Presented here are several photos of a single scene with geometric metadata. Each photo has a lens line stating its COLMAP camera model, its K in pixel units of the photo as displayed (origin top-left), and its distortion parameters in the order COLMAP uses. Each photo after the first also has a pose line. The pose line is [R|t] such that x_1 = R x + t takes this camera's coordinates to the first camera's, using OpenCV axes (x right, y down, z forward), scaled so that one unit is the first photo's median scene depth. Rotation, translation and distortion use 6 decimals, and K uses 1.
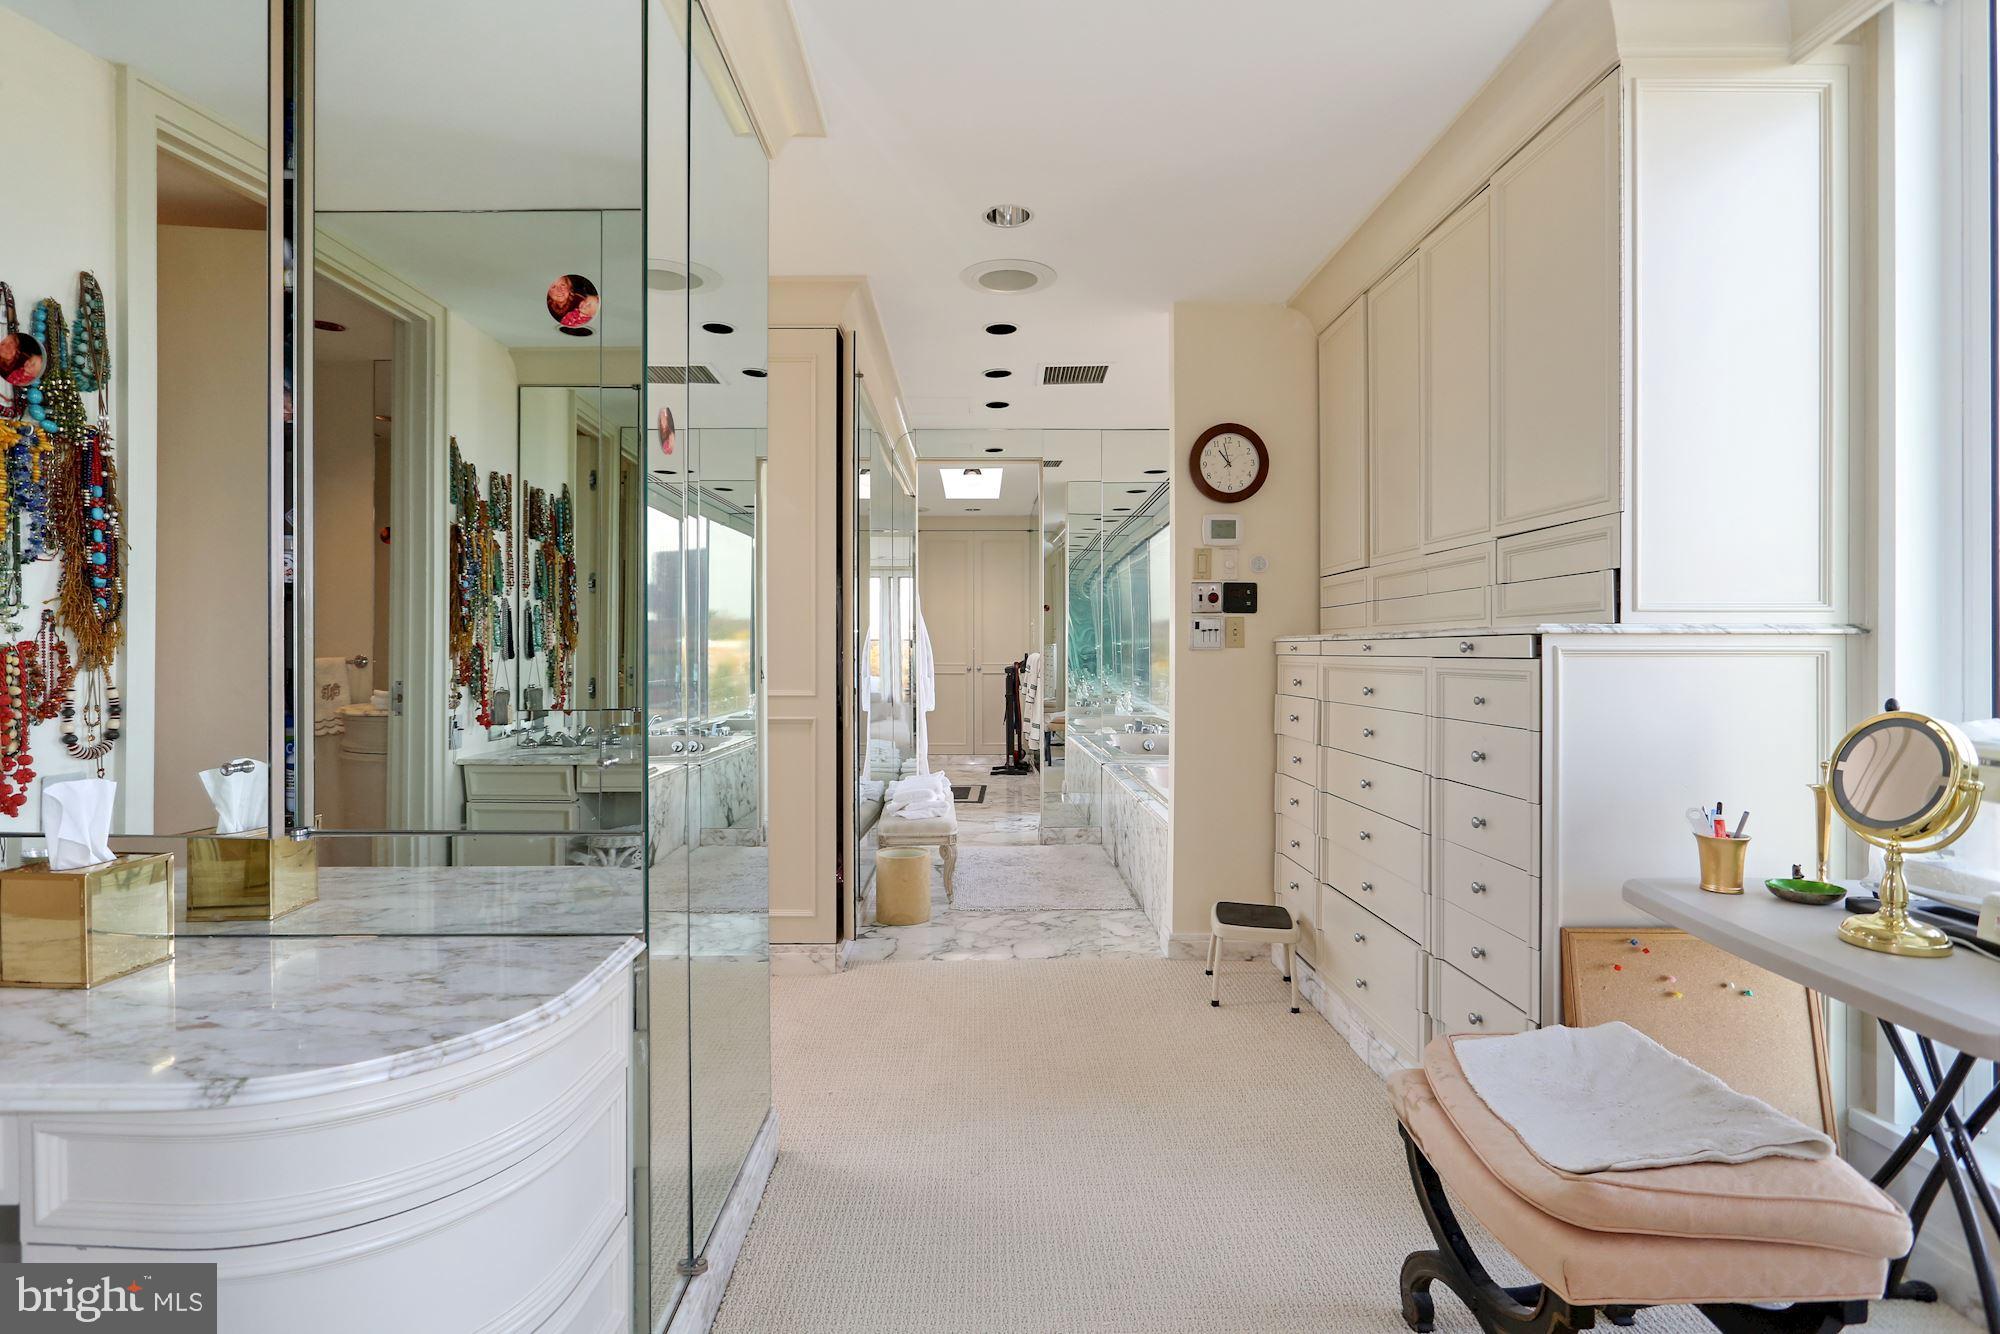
lens RADIAL K [[979.3, 0, 996.8], [0, 979.3, 656.6], [0, 0, 1]] dist [-0.002098, 0.001147]
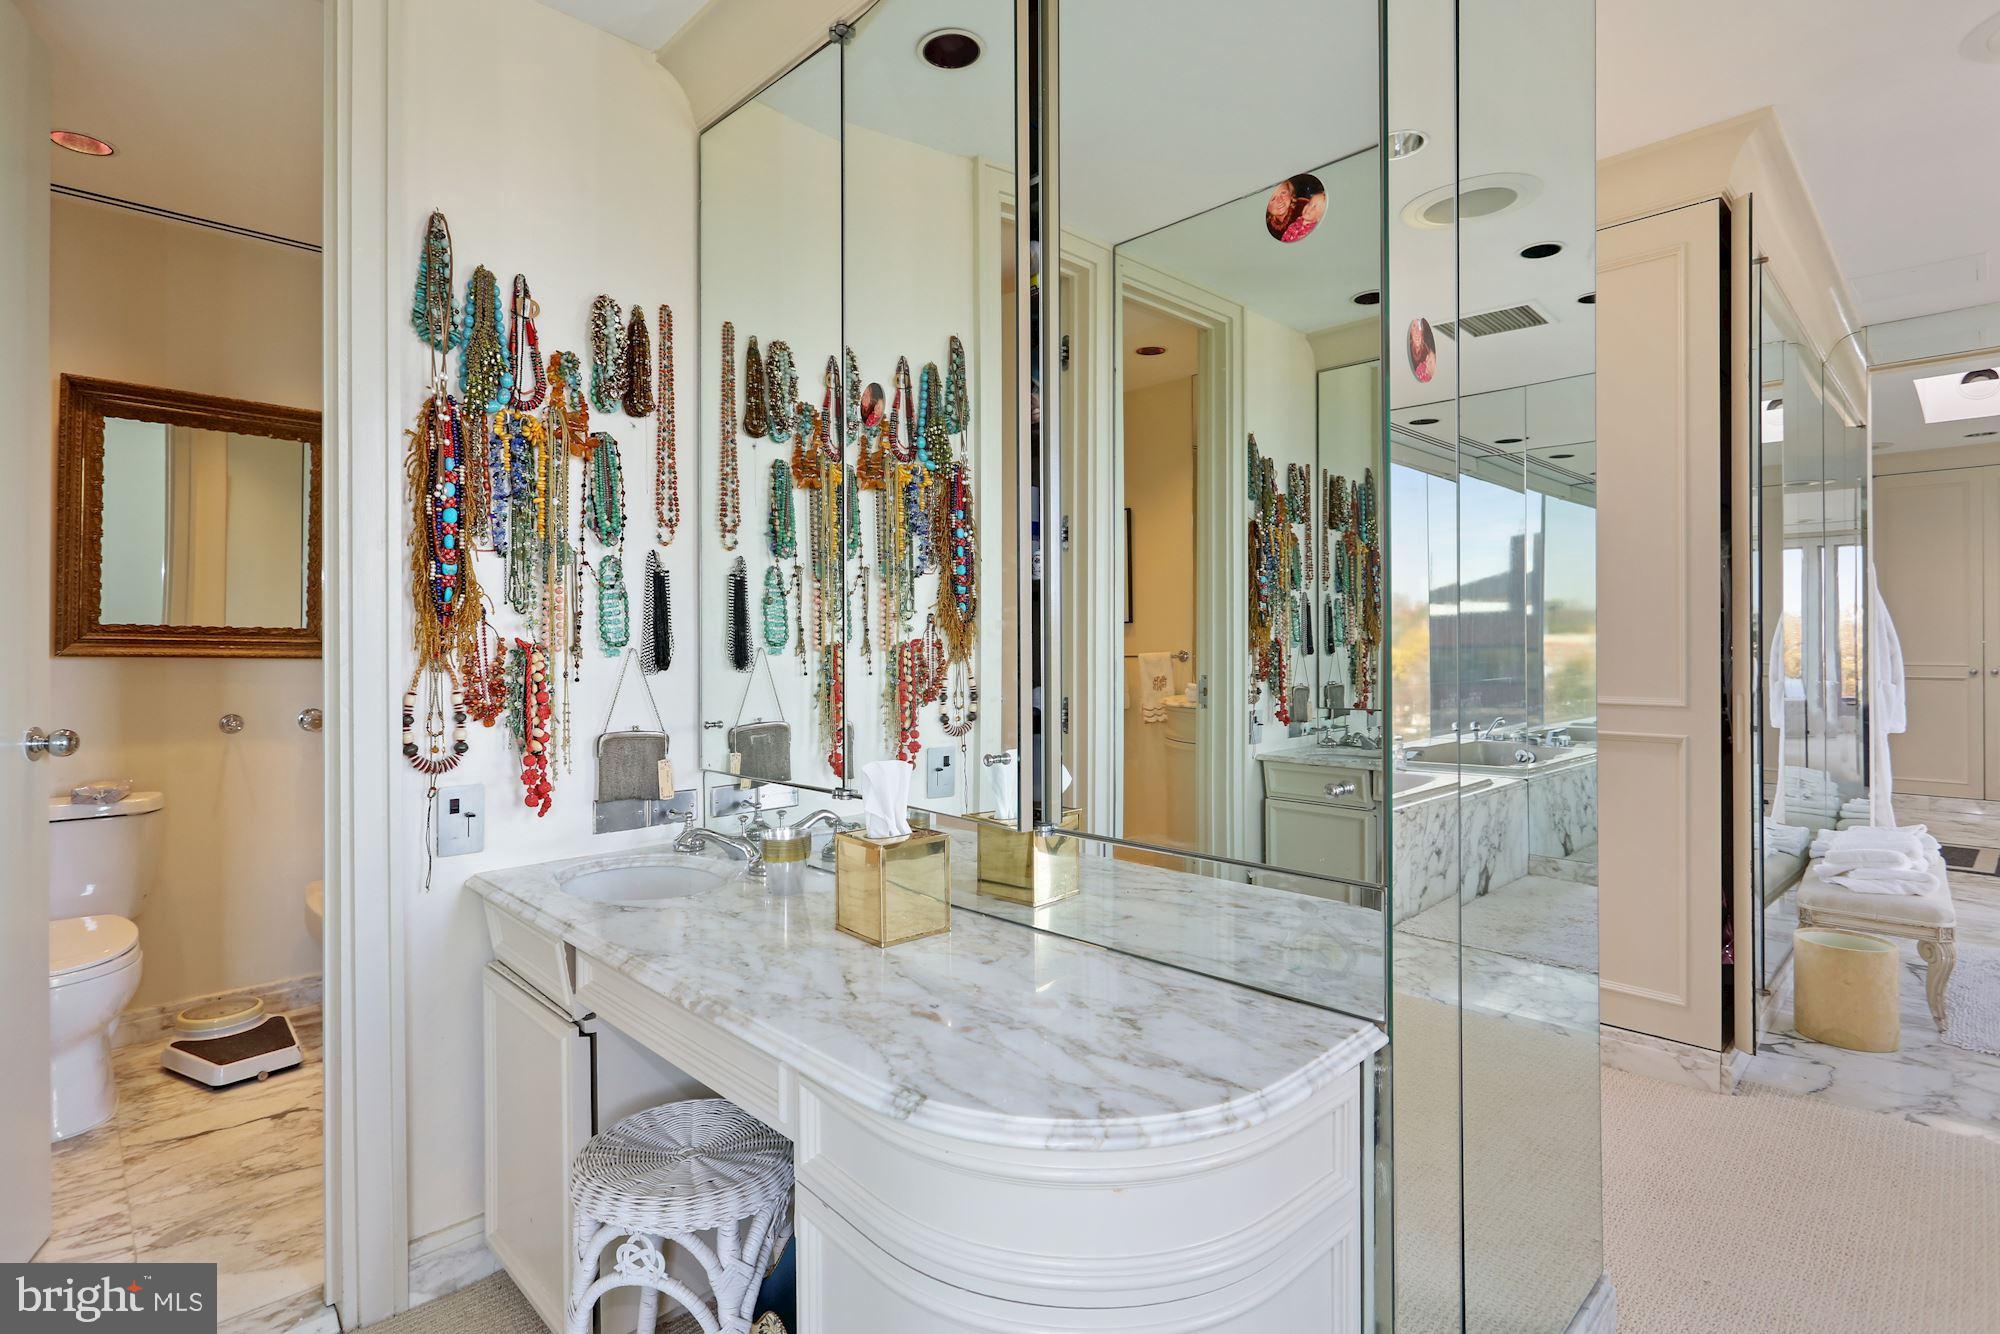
lens RADIAL K [[979.3, 0, 982.2], [0, 979.3, 645.0], [0, 0, 1]] dist [-0.002098, 0.001147]
pose [[0.684308, -0.002676, -0.729188, -0.010612], [-0.002536, 0.999978, -0.006050, -0.000462], [0.729189, 0.005989, 0.684286, 0.110594]]
